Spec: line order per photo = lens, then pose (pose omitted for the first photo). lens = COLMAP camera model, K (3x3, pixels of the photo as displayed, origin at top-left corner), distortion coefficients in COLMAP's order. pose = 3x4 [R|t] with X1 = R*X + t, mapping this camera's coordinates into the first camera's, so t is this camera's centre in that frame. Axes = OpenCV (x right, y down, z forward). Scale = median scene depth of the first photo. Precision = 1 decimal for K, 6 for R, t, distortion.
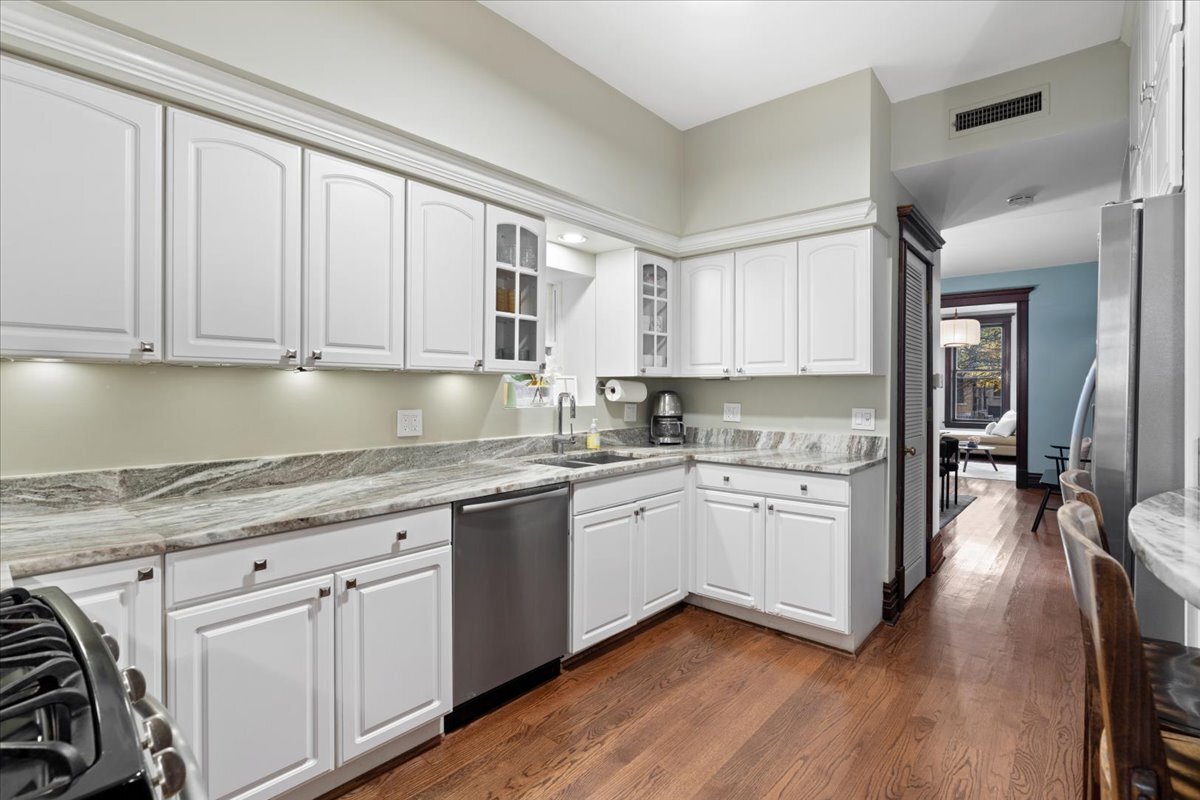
lens RADIAL K [[564.2, 0, 588.9], [0, 564.2, 392.3], [0, 0, 1]] dist [-0.002550, -0.000124]
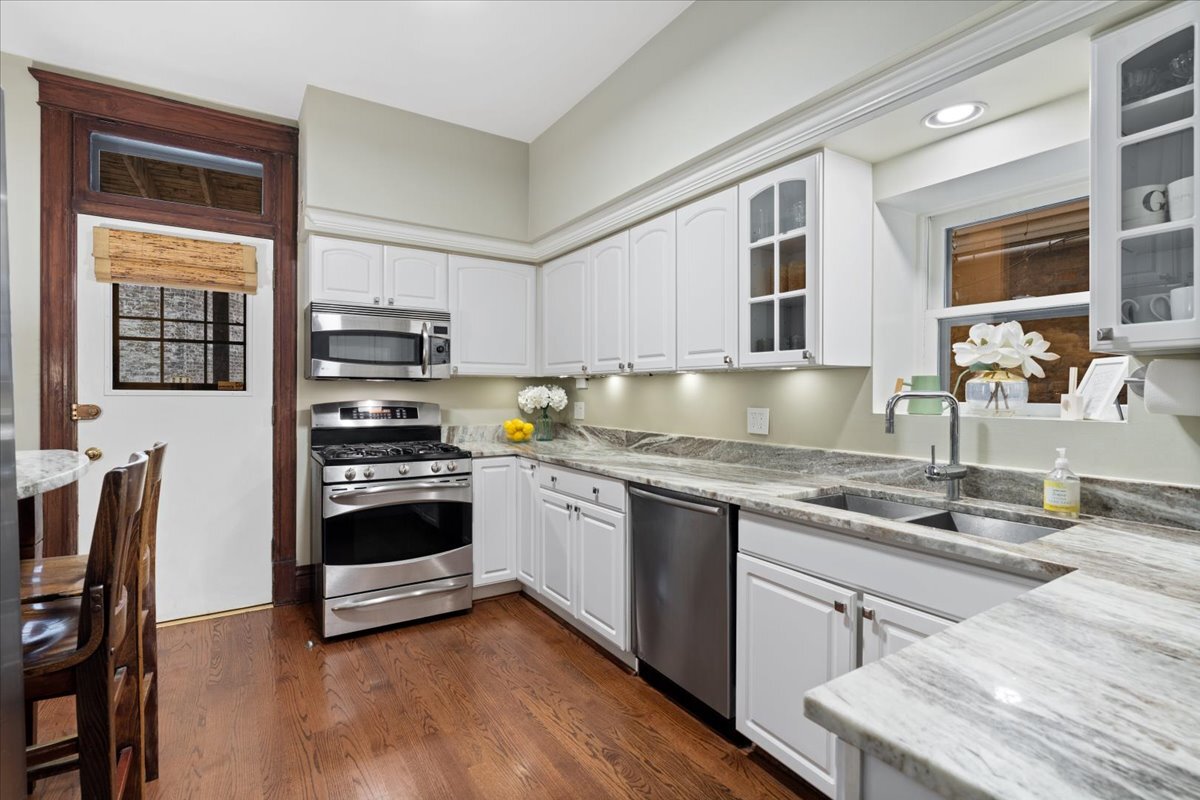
lens RADIAL K [[564.2, 0, 588.9], [0, 564.2, 392.3], [0, 0, 1]] dist [-0.002550, -0.000124]
pose [[-0.281918, 0.000639, -0.959438, 0.766218], [-0.004577, 0.999988, 0.002011, 0.002571], [0.959427, 0.004958, -0.281912, 1.024149]]
